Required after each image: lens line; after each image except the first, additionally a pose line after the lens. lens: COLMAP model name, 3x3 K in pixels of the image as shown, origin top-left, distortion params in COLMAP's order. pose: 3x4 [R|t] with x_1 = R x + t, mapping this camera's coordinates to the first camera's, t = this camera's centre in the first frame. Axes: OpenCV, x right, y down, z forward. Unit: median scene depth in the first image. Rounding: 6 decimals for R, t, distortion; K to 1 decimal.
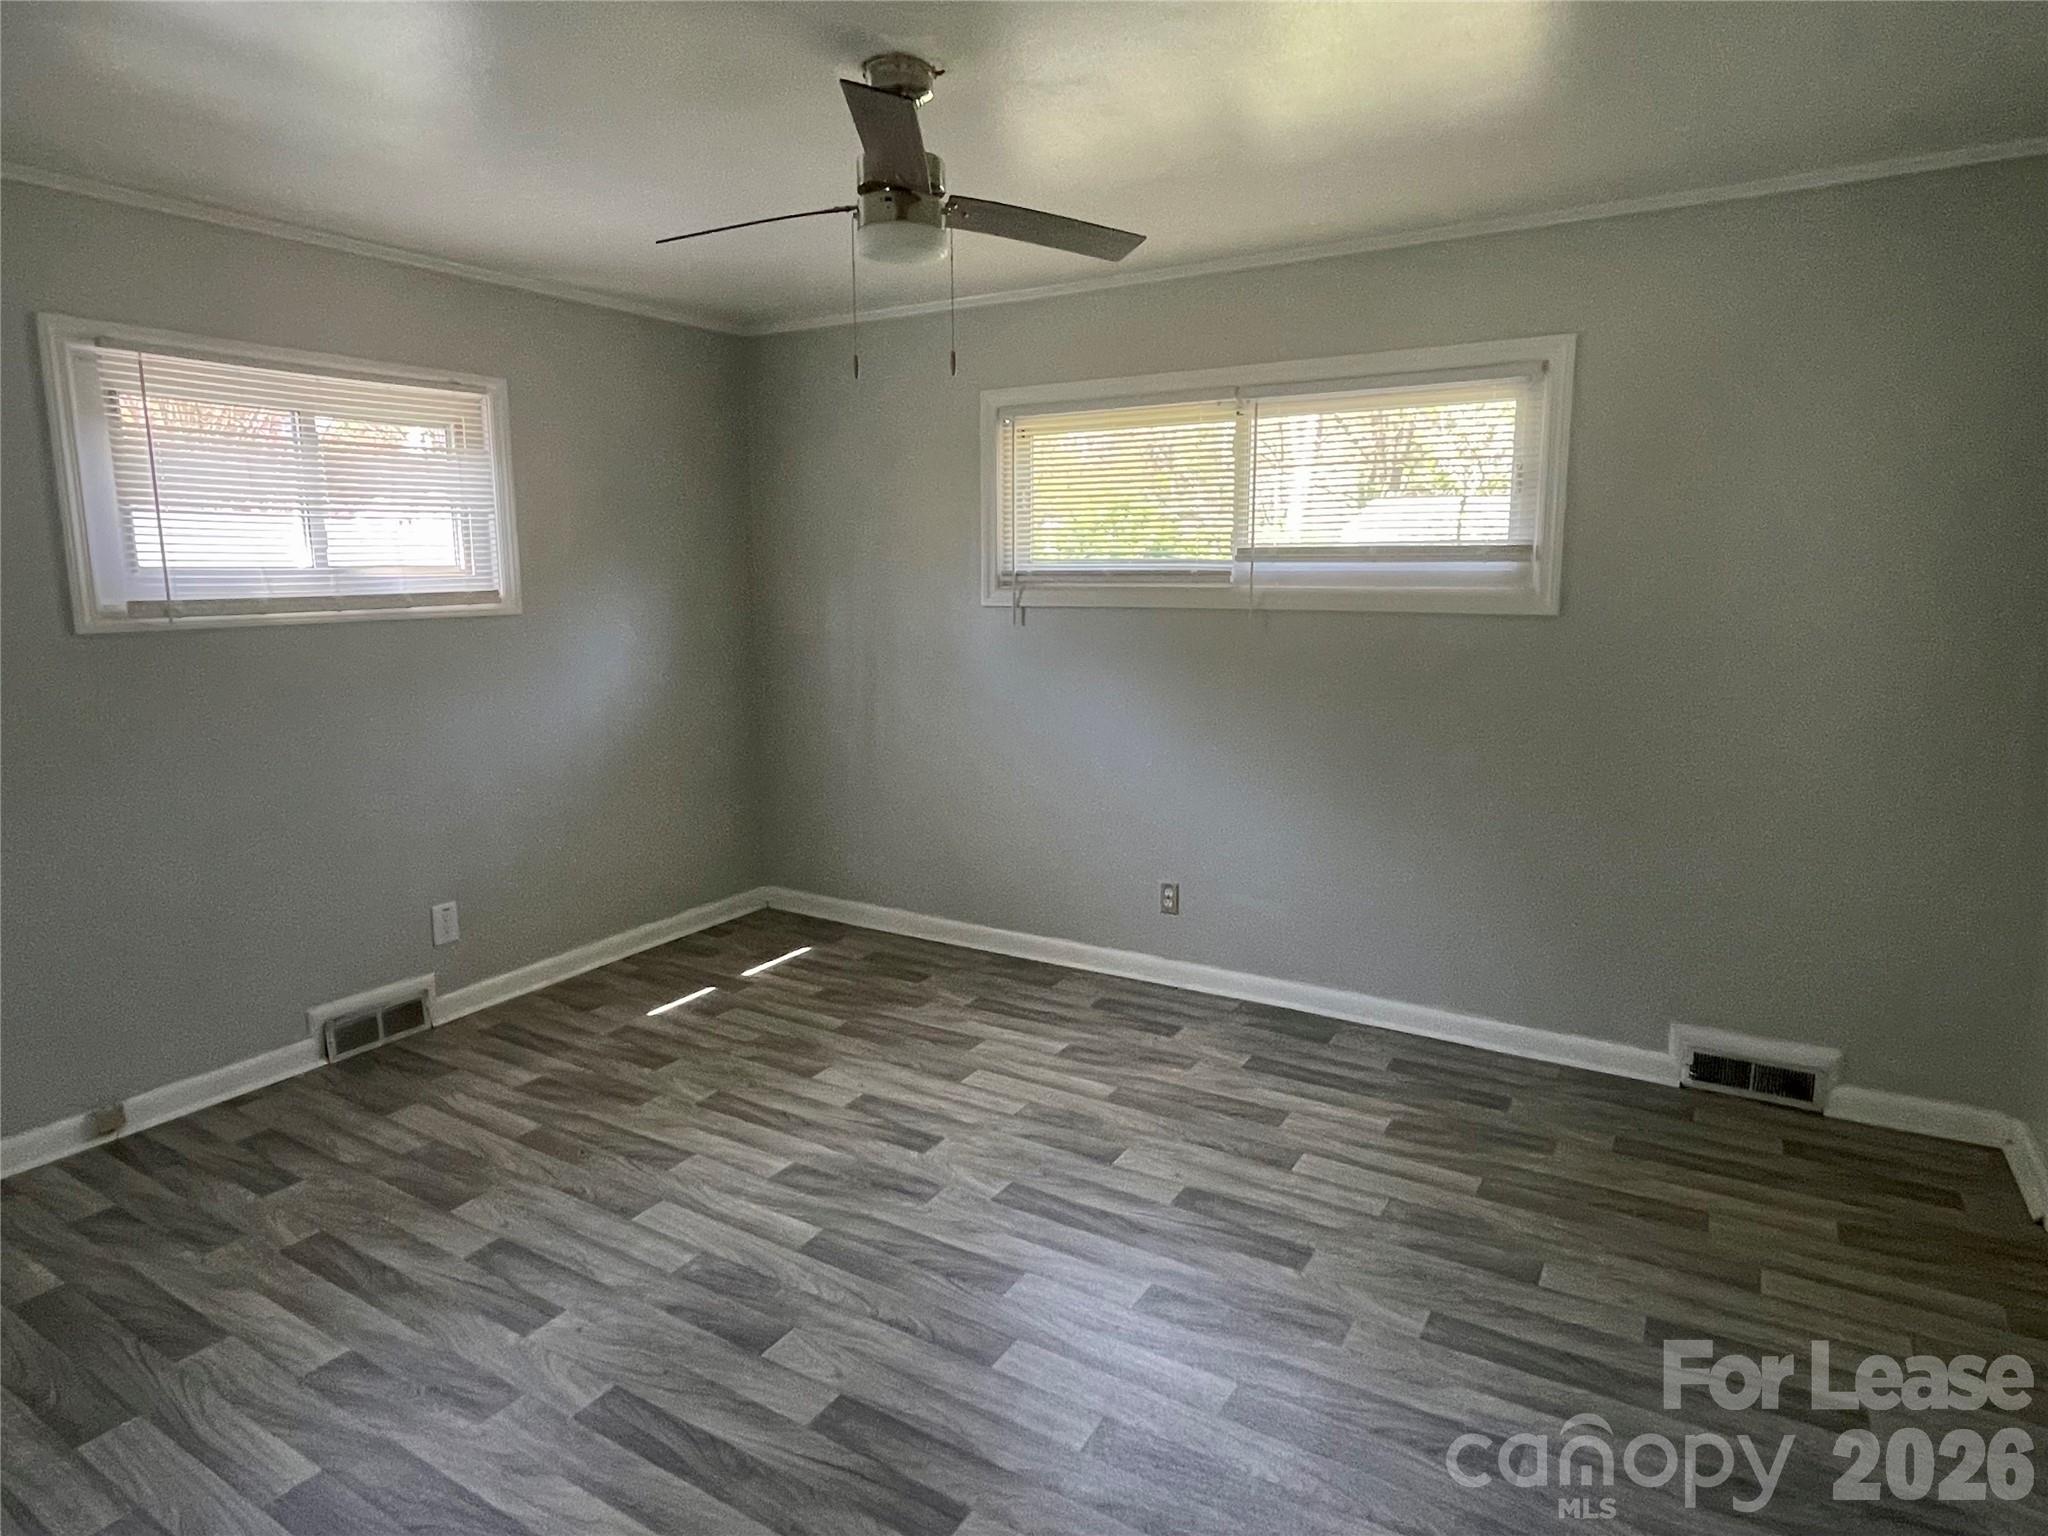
lens RADIAL K [[1190.4, 0, 1089.0], [0, 1190.4, 733.5], [0, 0, 1]] dist [-0.009267, -0.002076]
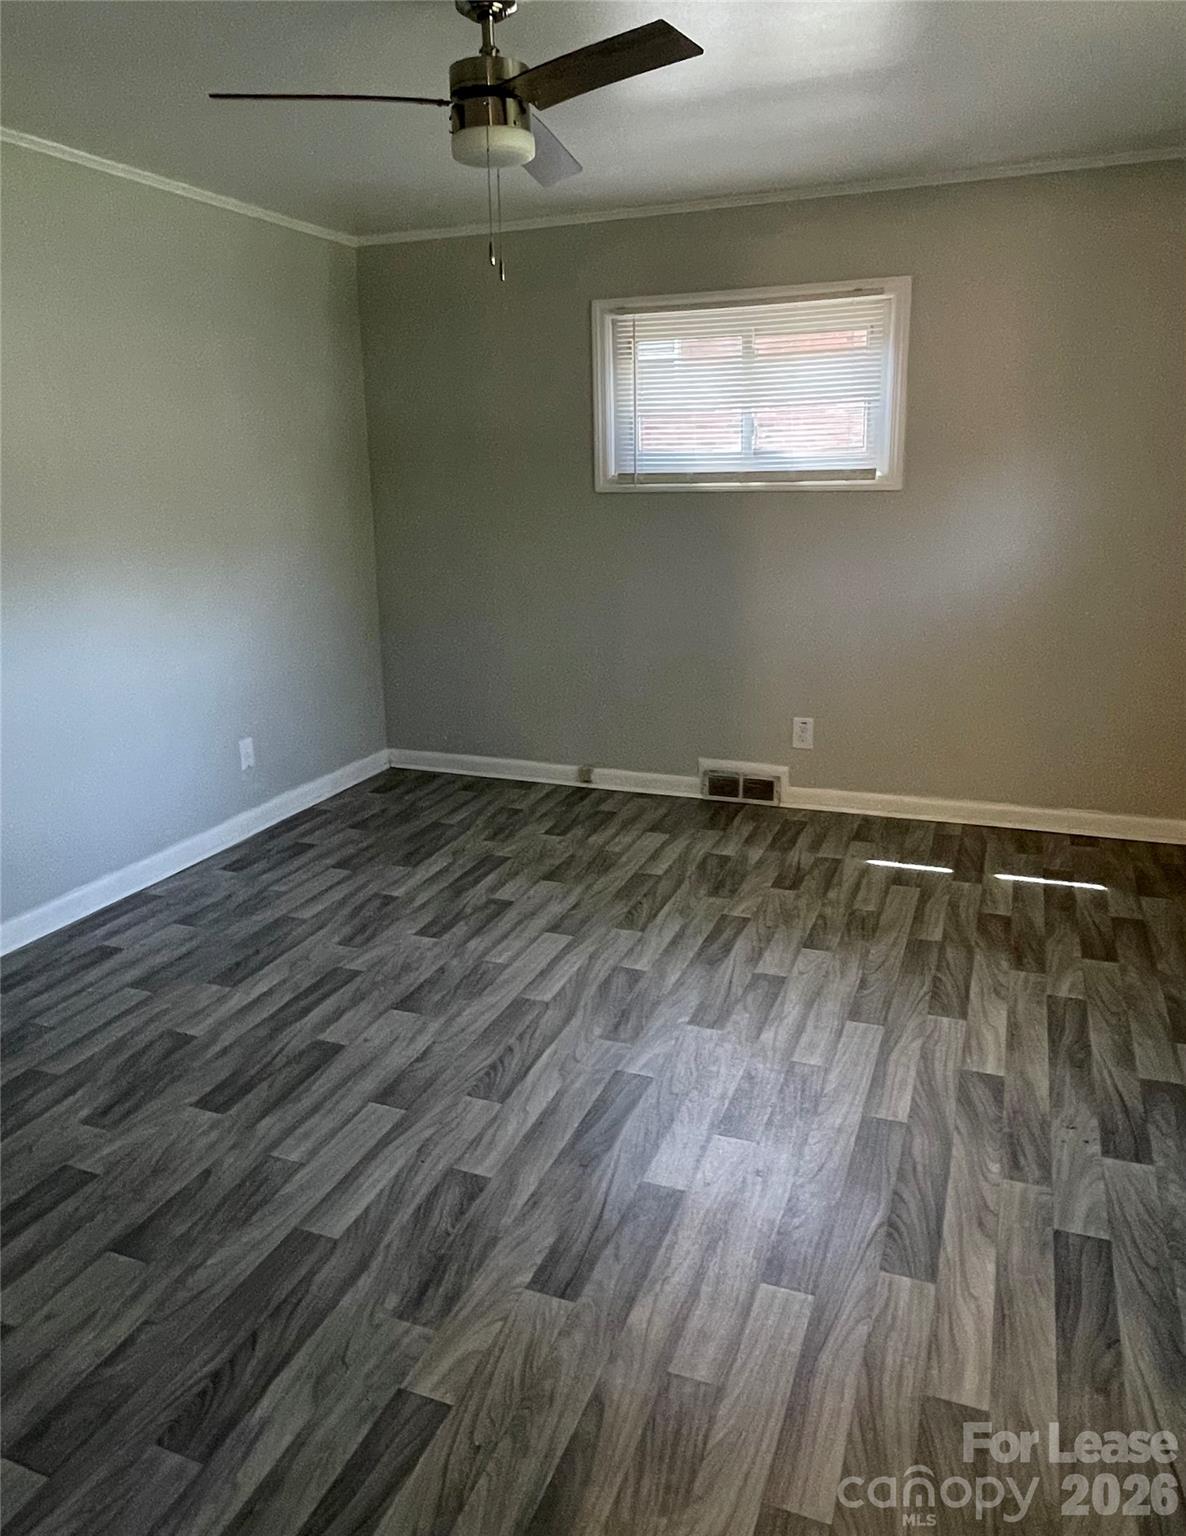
lens RADIAL K [[1073.8, 0, 593.7], [0, 1073.8, 760.7], [0, 0, 1]] dist [-0.006361, 0.001495]
pose [[0.147325, 0.276376, -0.949690, 0.585175], [-0.127421, 0.957470, 0.258873, -0.092583], [0.980846, 0.082872, 0.176276, 0.615028]]
